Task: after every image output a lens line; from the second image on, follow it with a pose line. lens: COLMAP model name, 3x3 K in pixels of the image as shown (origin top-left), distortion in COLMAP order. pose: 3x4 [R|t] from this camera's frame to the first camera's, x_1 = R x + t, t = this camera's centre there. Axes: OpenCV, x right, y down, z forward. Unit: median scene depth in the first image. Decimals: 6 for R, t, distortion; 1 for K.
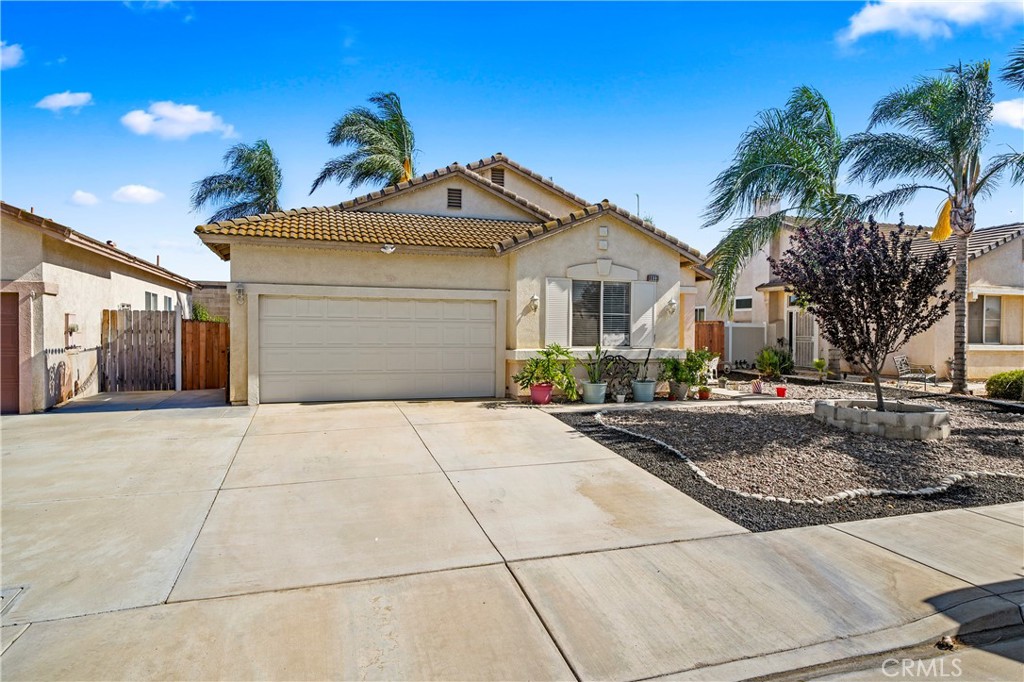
lens RADIAL K [[613.2, 0, 512.0], [0, 613.2, 341.0], [0, 0, 1]] dist [0.006008, 0.001039]
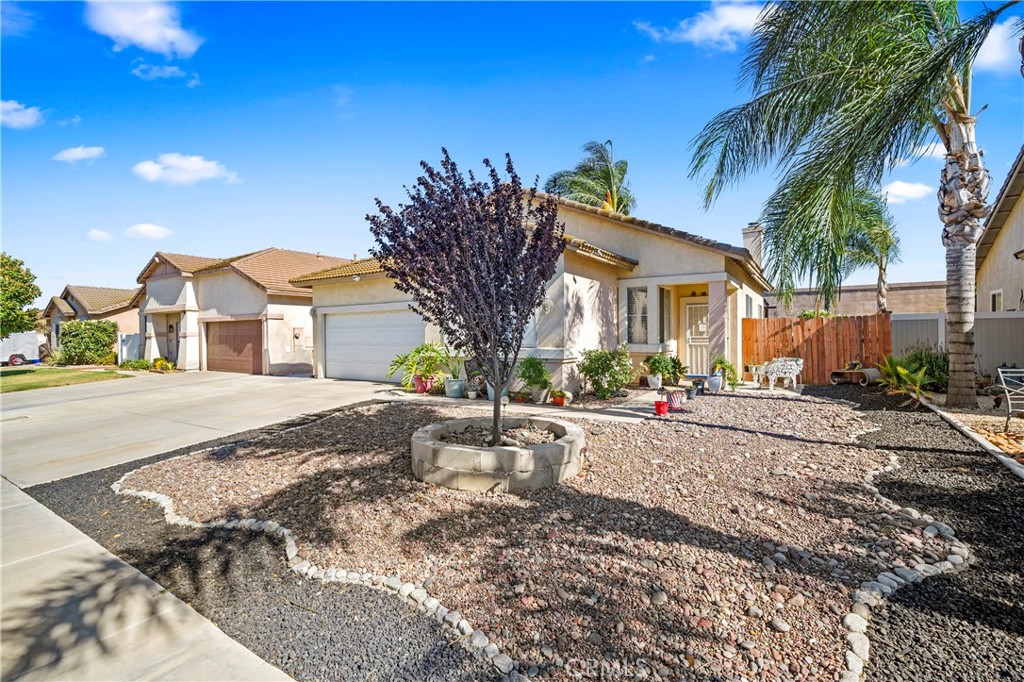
lens RADIAL K [[460.1, 0, 512.0], [0, 460.1, 341.0], [0, 0, 1]] dist [0.000559, 0.000013]
pose [[0.618659, -0.005504, -0.785641, 0.817221], [0.001140, 0.999981, -0.006108, 0.007120], [0.785659, 0.002884, 0.618653, 0.559588]]
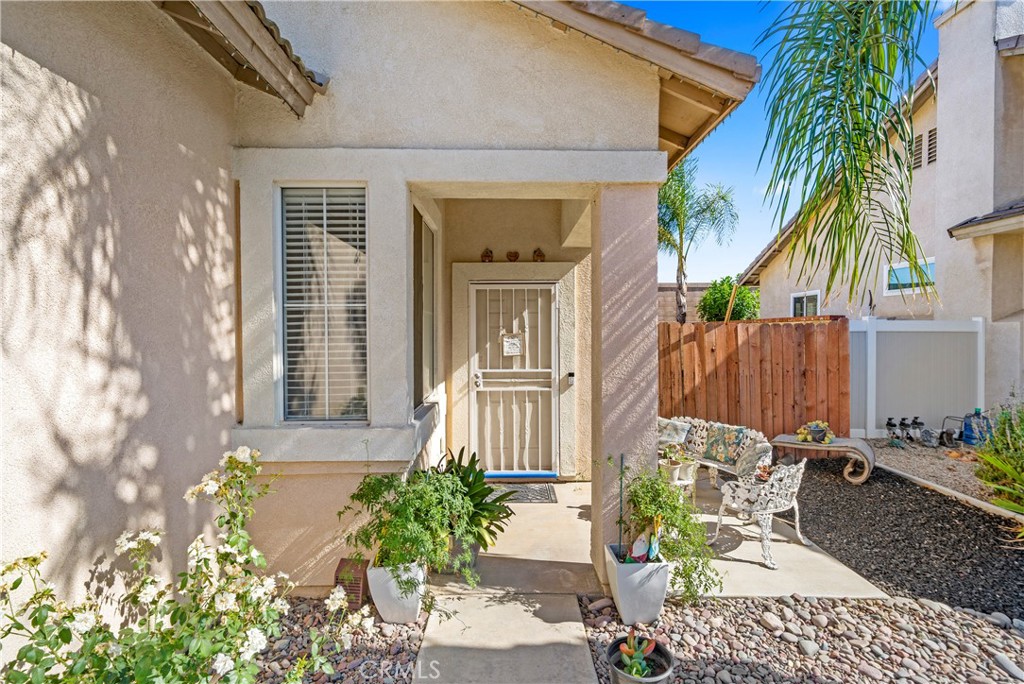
lens RADIAL K [[483.1, 0, 512.0], [0, 483.1, 342.0], [0, 0, 1]] dist [0.002665, 0.000394]
pose [[0.953386, -0.006182, -0.301689, 0.407777], [0.007087, 0.999973, 0.001904, -0.031886], [0.301669, -0.003953, 0.953404, 1.128348]]
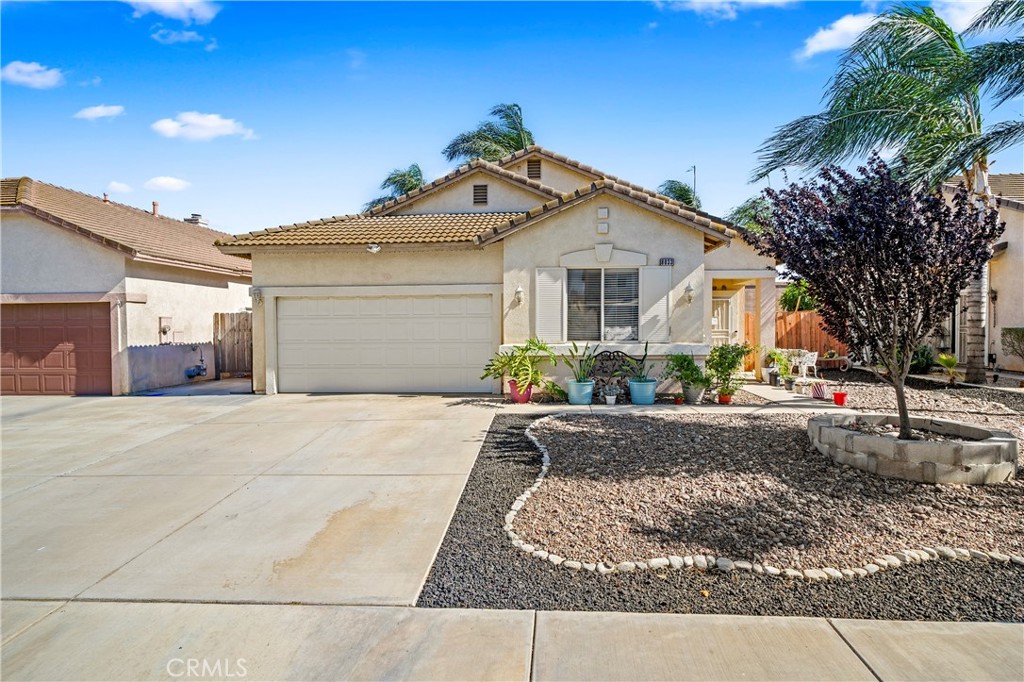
lens RADIAL K [[548.9, 0, 512.0], [0, 548.9, 341.0], [0, 0, 1]] dist [0.003251, 0.001266]
pose [[0.926231, -0.004159, -0.376932, 0.334542], [0.009206, 0.999890, 0.011589, -0.001812], [0.376843, -0.014204, 0.926168, 0.205008]]
